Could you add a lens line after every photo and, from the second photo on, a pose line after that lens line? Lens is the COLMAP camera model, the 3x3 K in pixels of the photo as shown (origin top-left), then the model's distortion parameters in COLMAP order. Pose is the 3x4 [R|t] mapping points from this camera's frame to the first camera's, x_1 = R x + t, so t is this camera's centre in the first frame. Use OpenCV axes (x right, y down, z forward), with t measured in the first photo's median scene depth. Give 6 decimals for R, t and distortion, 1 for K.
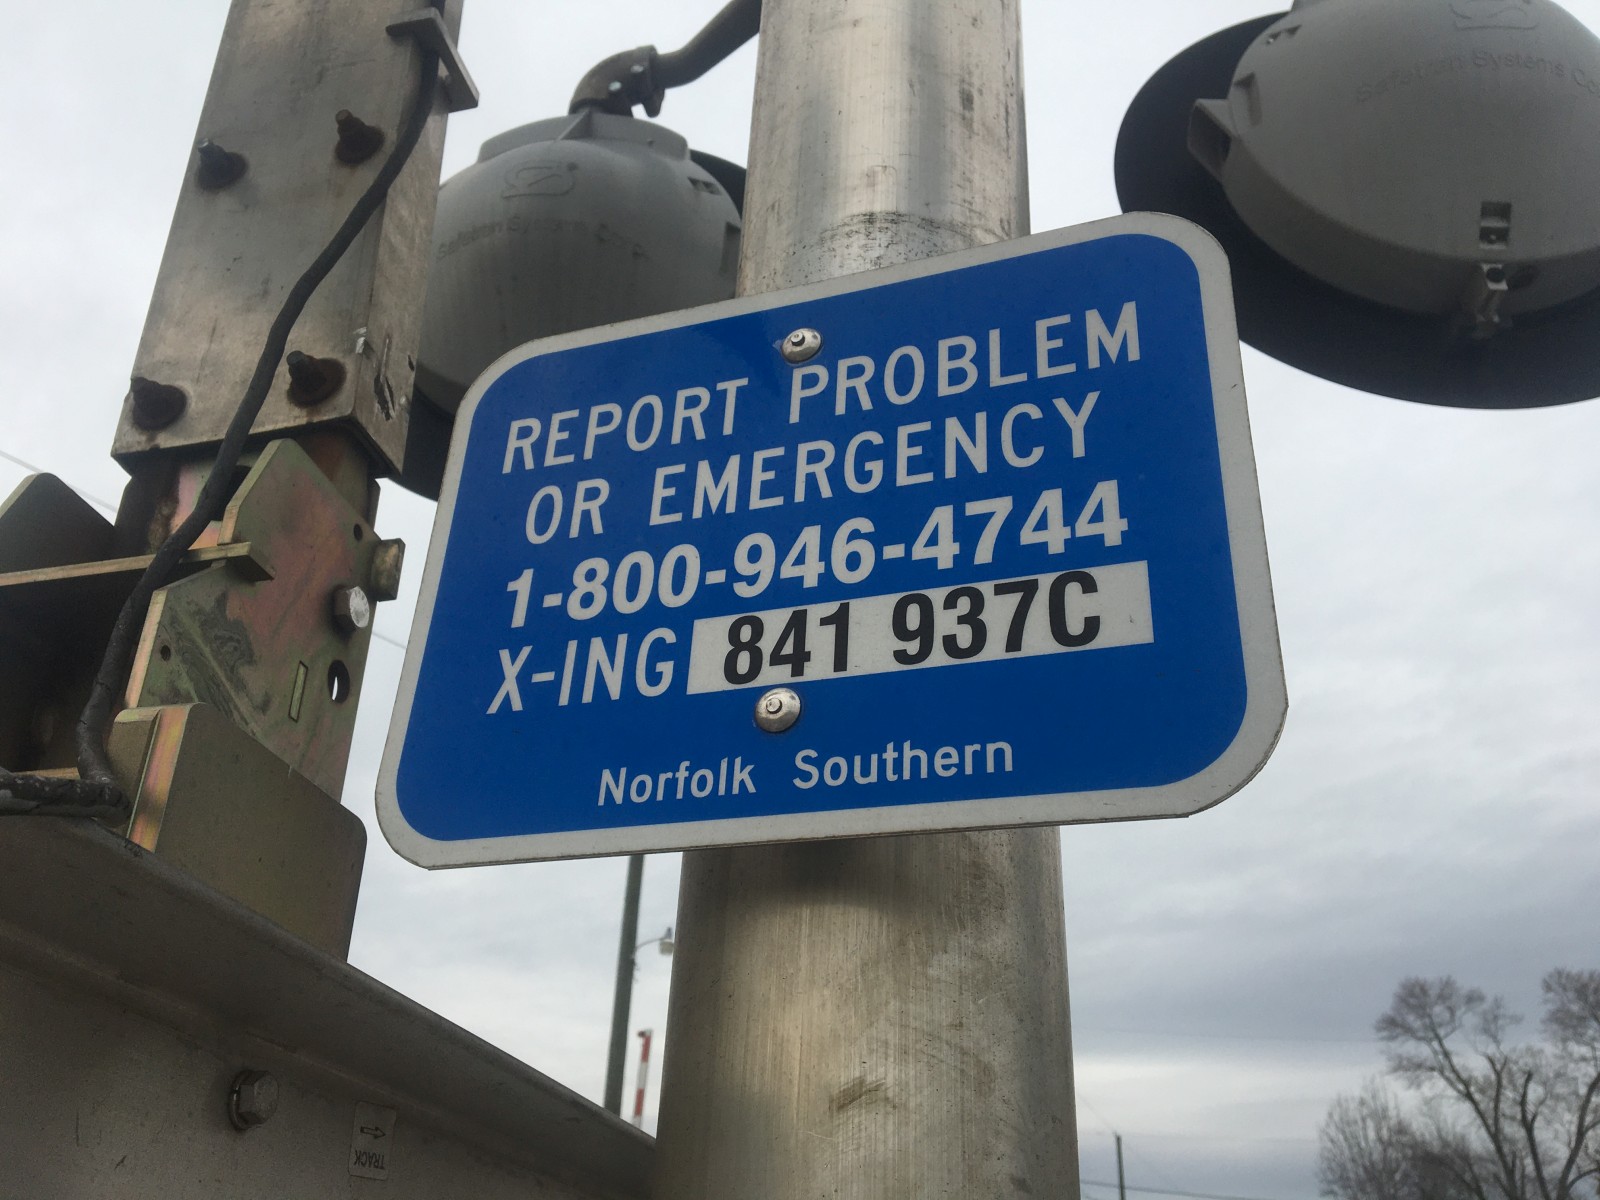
lens RADIAL K [[1335.8, 0, 798.1], [0, 1335.8, 593.5], [0, 0, 1]] dist [0.071877, -0.090215]
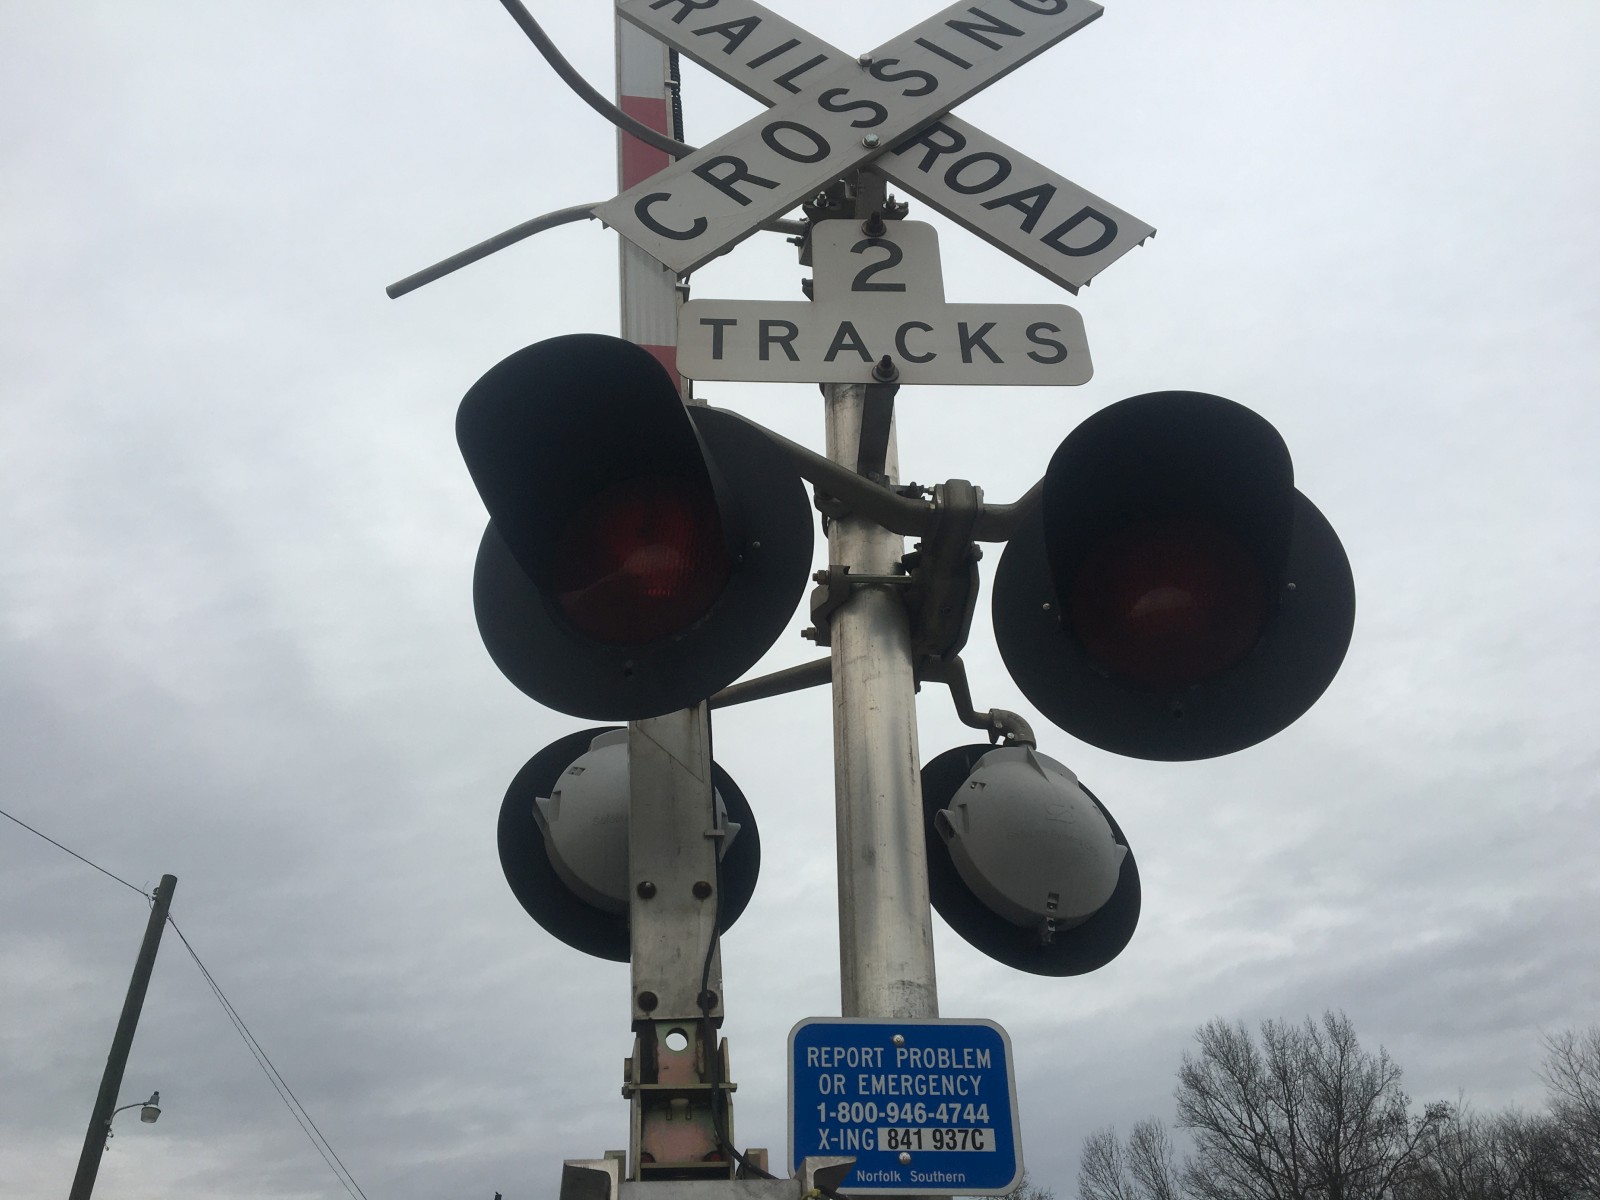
lens RADIAL K [[1338.6, 0, 800.0], [0, 1338.6, 600.0], [0, 0, 1]] dist [0.076681, -0.107710]
pose [[0.930351, 0.171822, 0.323921, -1.736027], [-0.134212, 0.981680, -0.135248, -0.879051], [-0.341225, 0.082354, 0.936367, -2.573545]]
